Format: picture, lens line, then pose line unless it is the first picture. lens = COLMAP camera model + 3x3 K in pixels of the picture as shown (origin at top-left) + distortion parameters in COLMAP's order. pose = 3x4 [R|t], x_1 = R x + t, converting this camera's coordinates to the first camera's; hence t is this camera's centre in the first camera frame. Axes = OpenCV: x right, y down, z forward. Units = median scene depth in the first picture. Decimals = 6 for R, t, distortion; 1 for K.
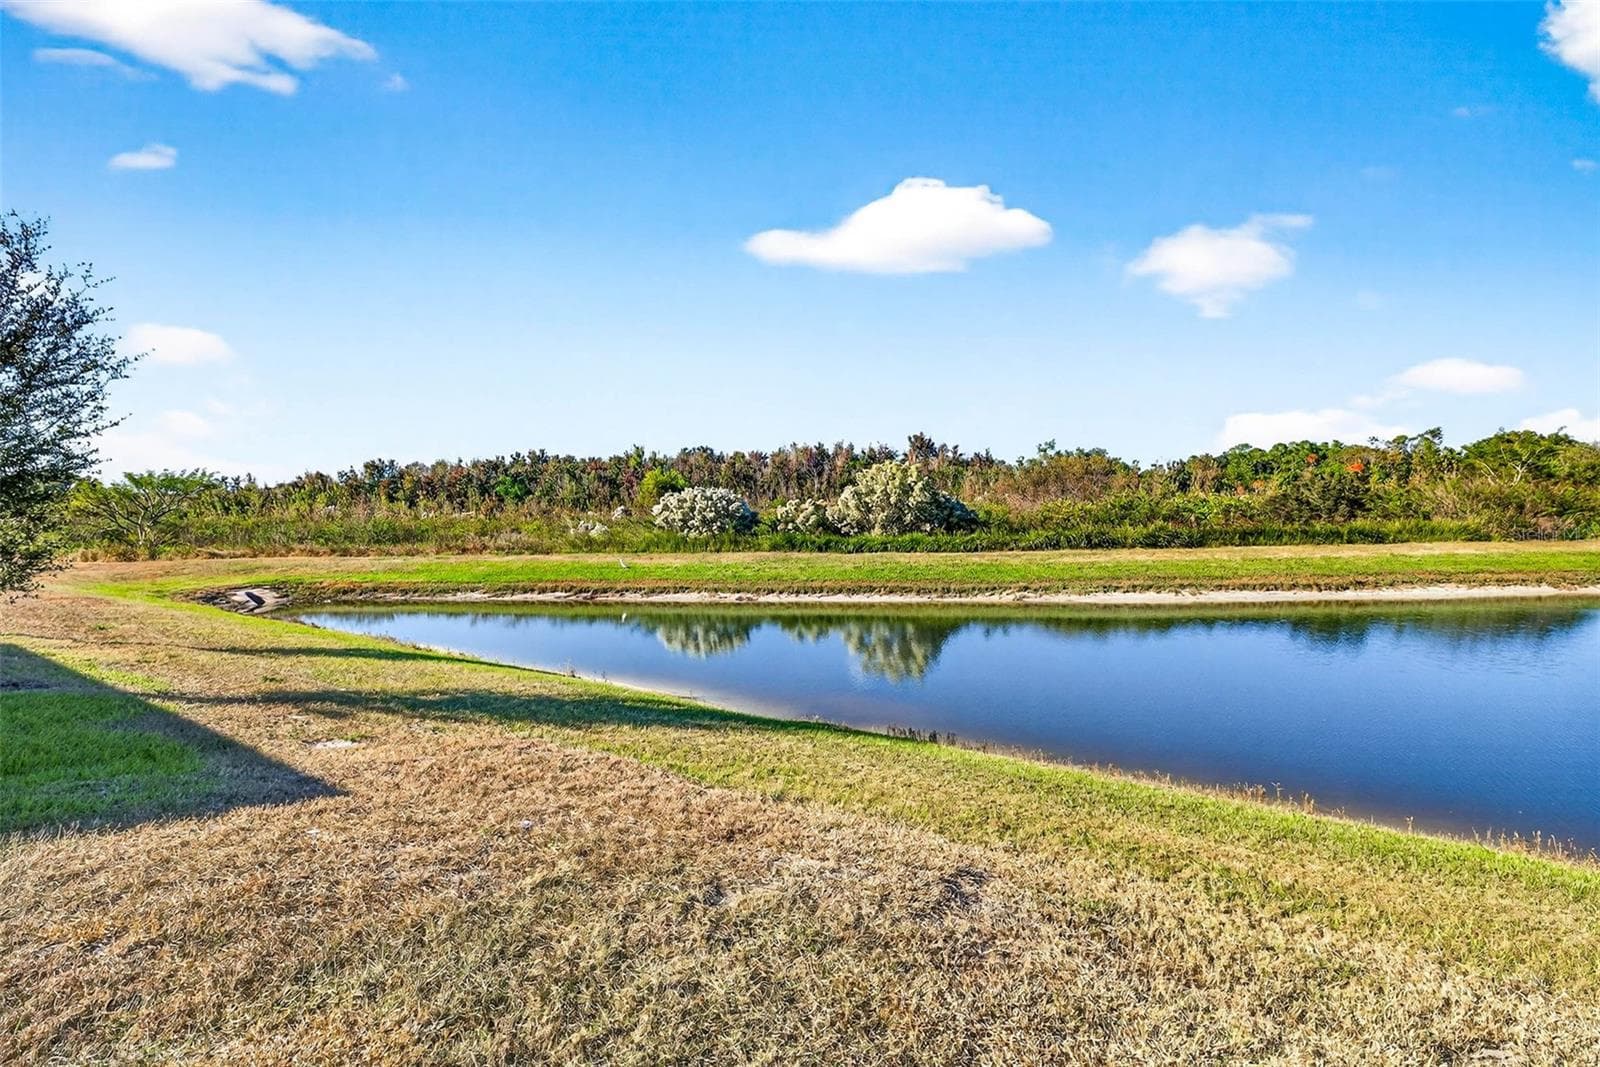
lens RADIAL K [[742.8, 0, 795.2], [0, 742.8, 522.2], [0, 0, 1]] dist [0.000228, 0.001097]
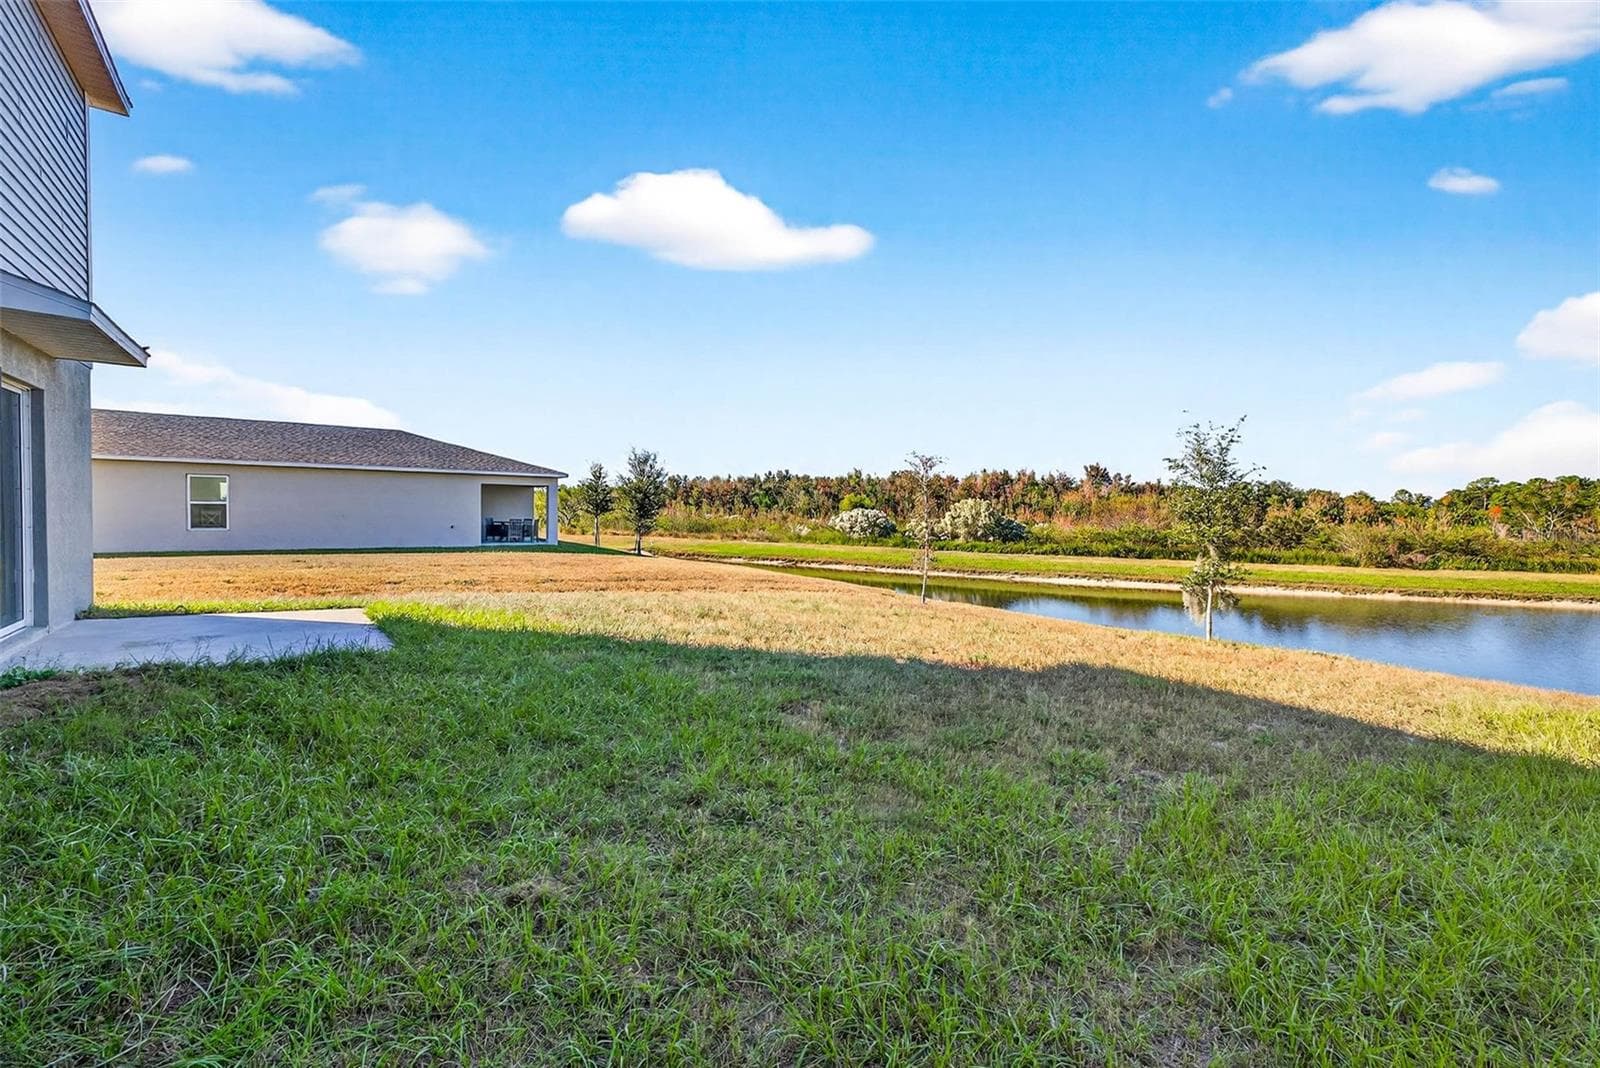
lens RADIAL K [[742.8, 0, 795.2], [0, 742.8, 522.7], [0, 0, 1]] dist [0.000228, 0.001097]
pose [[0.946339, 0.046940, -0.319748, 0.275193], [-0.050489, 0.998721, -0.002815, -0.002160], [0.319207, 0.018808, 0.947498, -0.678527]]
